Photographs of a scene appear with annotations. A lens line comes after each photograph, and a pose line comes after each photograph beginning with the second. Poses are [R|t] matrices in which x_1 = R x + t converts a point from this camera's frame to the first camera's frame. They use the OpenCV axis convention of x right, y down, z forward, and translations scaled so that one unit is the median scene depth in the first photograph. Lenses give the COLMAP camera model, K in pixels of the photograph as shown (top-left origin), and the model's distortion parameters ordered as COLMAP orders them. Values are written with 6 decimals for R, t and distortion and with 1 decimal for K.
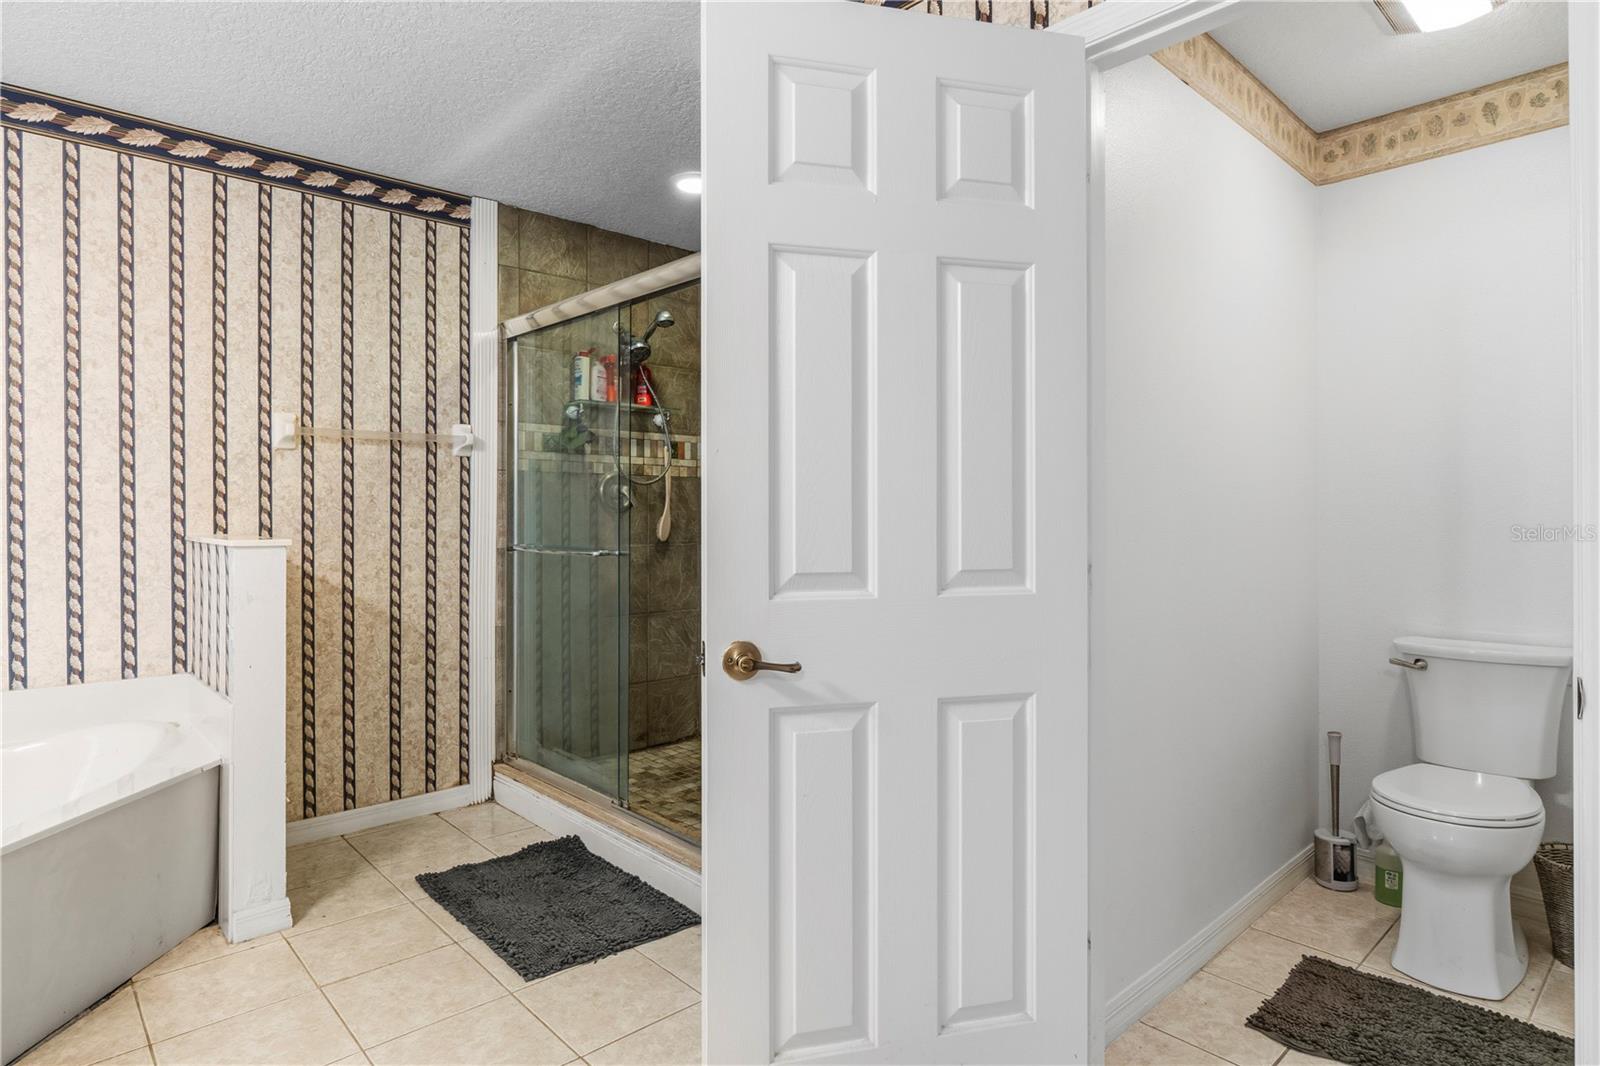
lens RADIAL K [[876.0, 0, 794.5], [0, 876.0, 510.3], [0, 0, 1]] dist [-0.012832, 0.006166]
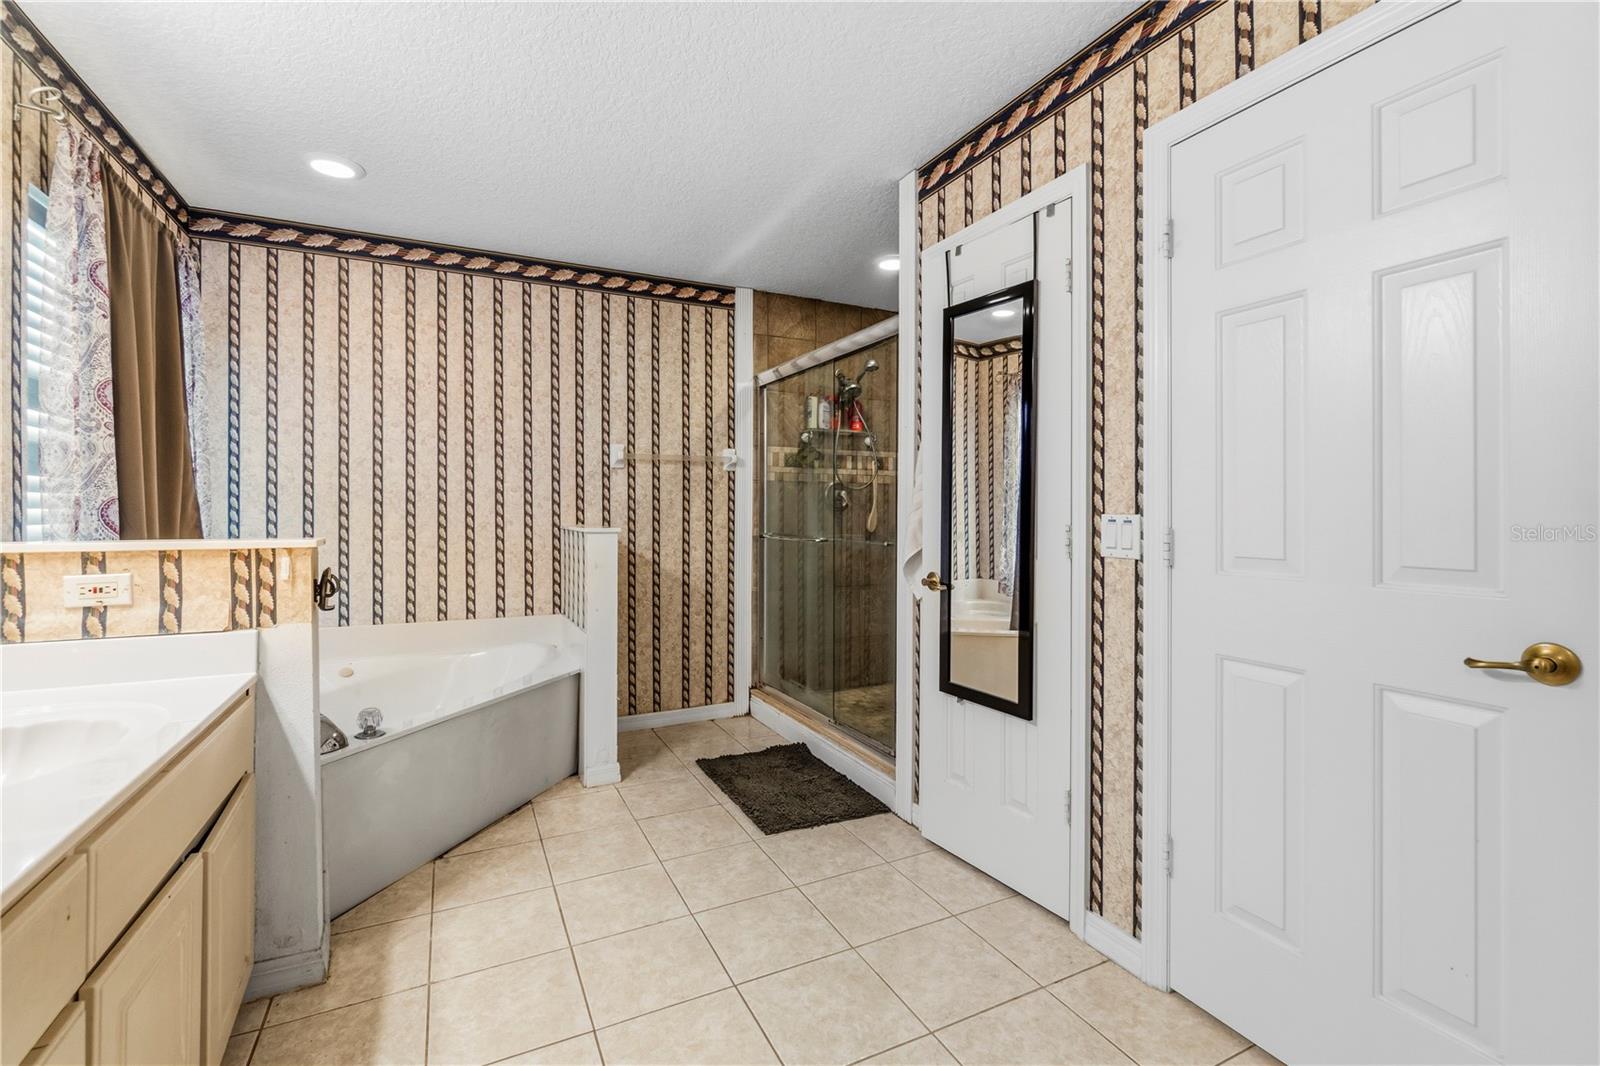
lens RADIAL K [[696.8, 0, 794.2], [0, 696.8, 512.0], [0, 0, 1]] dist [-0.004687, 0.000302]
pose [[0.959342, 0.001650, -0.282242, 0.045178], [-0.000502, 0.999991, 0.004137, 0.000293], [0.282246, -0.003827, 0.959334, -0.063910]]
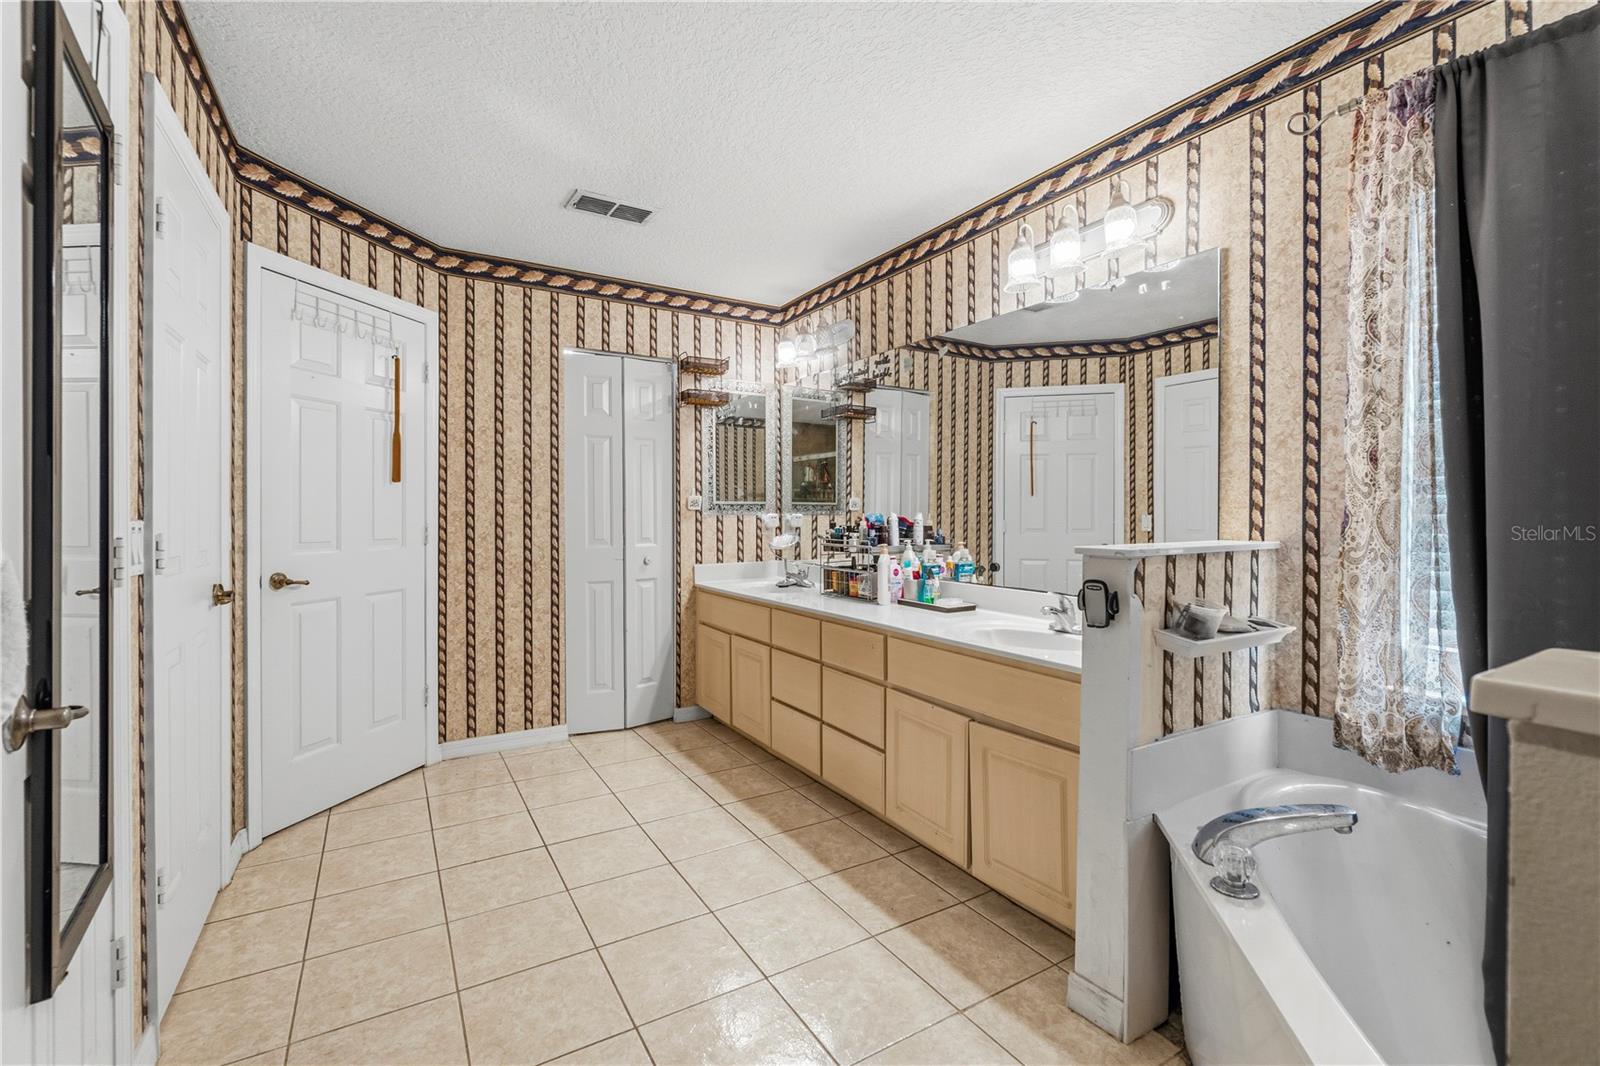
lens RADIAL K [[696.8, 0, 797.2], [0, 696.8, 517.8], [0, 0, 1]] dist [-0.004687, 0.000302]
pose [[-0.979712, 0.000311, 0.200409, -0.367759], [0.001358, 0.999986, 0.005087, -0.000169], [-0.200405, 0.005256, -0.979699, 0.909689]]
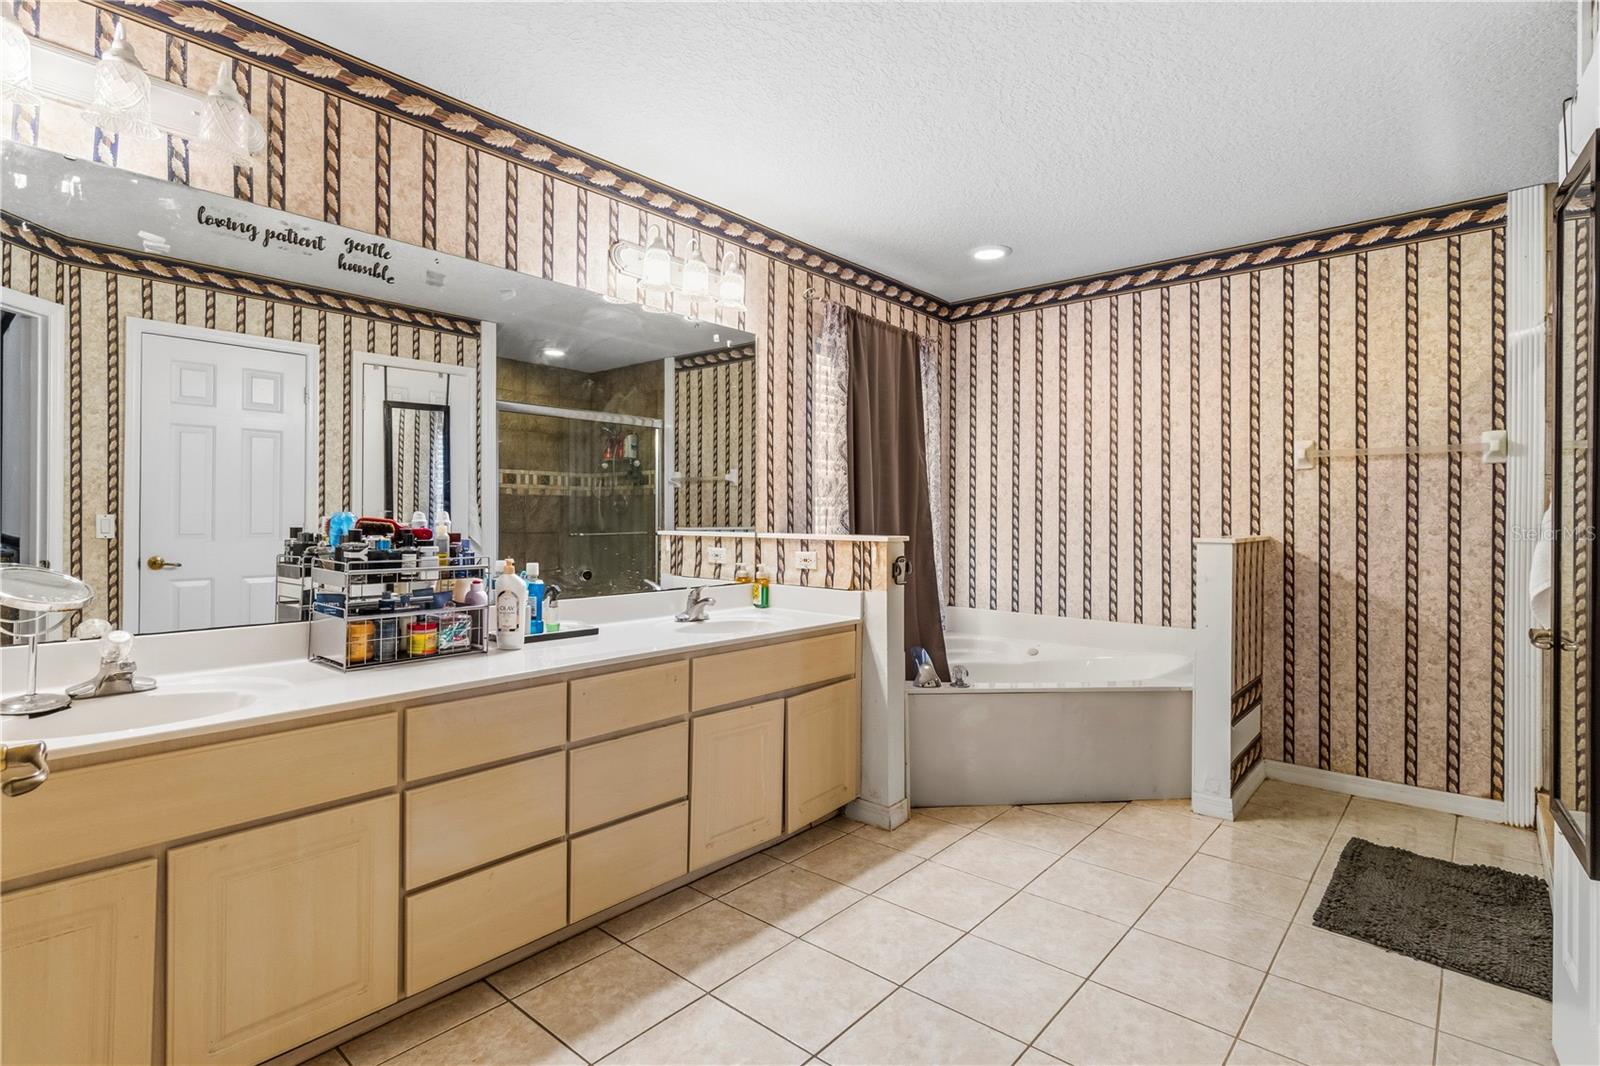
lens RADIAL K [[788.7, 0, 795.0], [0, 788.7, 521.2], [0, 0, 1]] dist [-0.000746, 0.000871]
pose [[0.112800, 0.006686, -0.993595, 0.449862], [-0.003715, 0.999973, 0.006307, 0.000439], [0.993611, 0.002980, 0.112822, 0.135748]]
